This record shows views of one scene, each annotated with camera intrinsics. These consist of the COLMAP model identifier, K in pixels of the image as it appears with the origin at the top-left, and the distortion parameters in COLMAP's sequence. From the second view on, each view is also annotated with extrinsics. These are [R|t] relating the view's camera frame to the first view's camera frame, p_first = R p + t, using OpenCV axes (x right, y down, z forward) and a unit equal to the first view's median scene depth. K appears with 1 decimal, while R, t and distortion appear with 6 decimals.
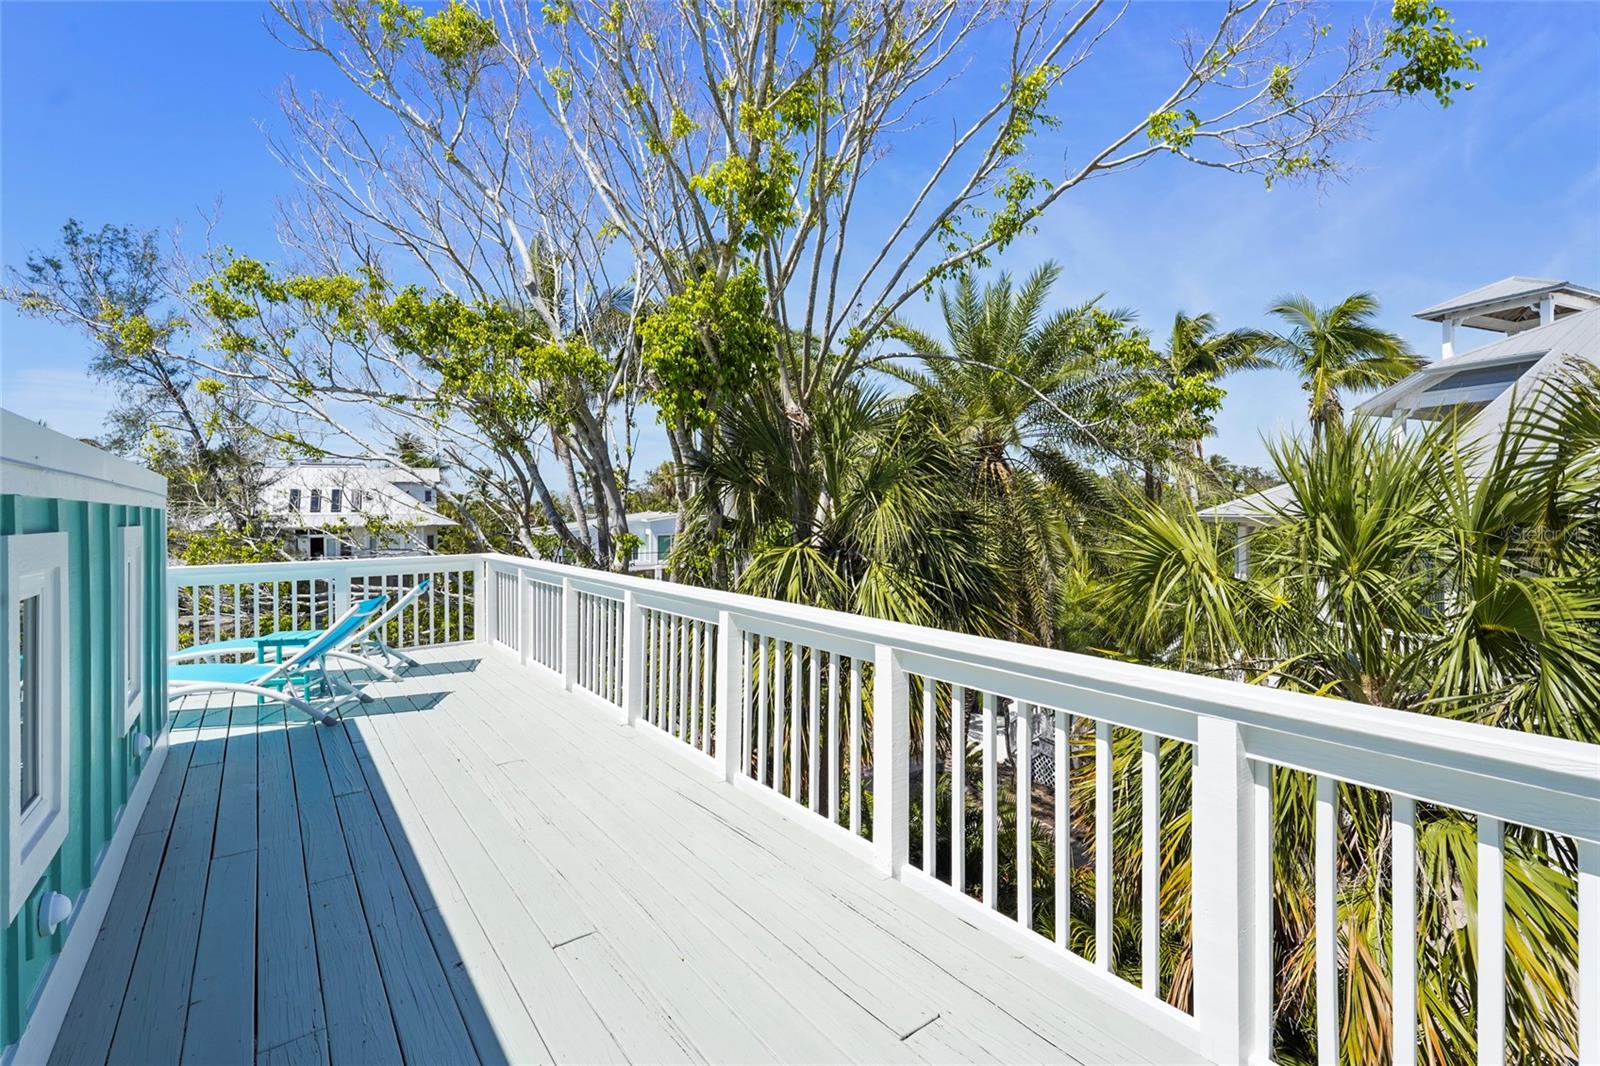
lens RADIAL K [[727.0, 0, 797.1], [0, 727.0, 519.7], [0, 0, 1]] dist [-0.002150, 0.000552]
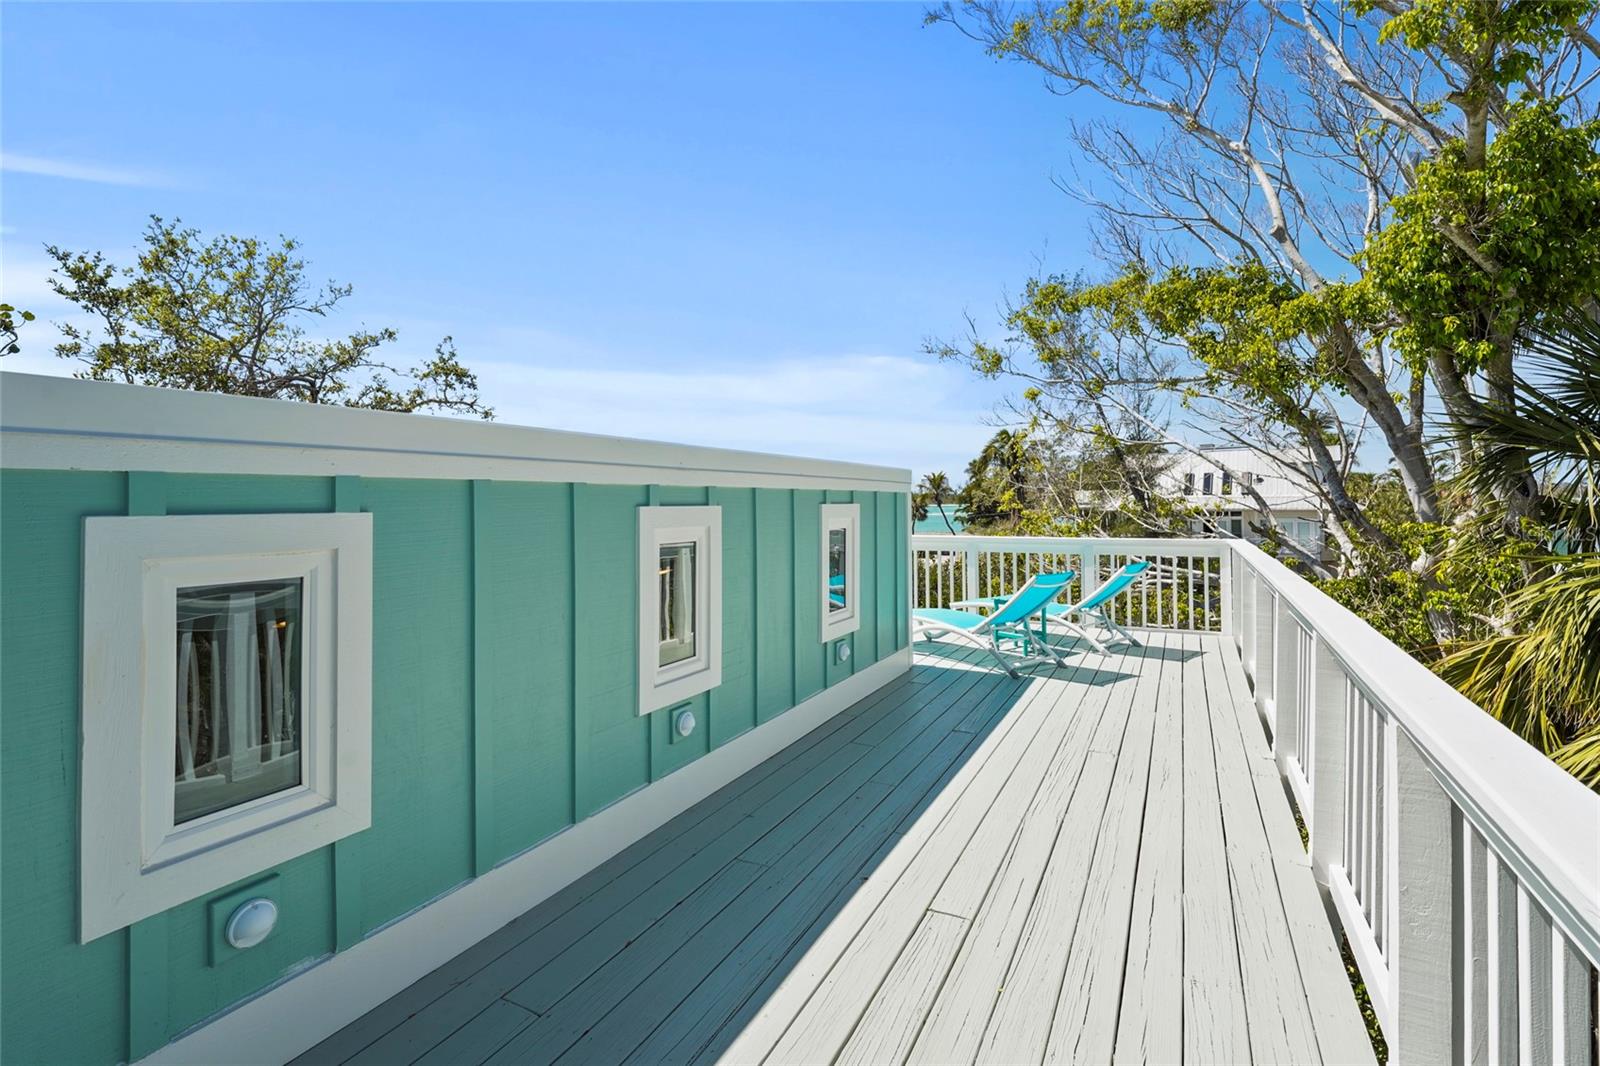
lens RADIAL K [[727.0, 0, 804.8], [0, 727.0, 502.3], [0, 0, 1]] dist [-0.002150, 0.000552]
pose [[0.436909, 0.008129, -0.899469, 0.157215], [-0.007413, 0.999958, 0.005437, -0.001666], [0.899475, 0.004292, 0.436950, 0.113899]]
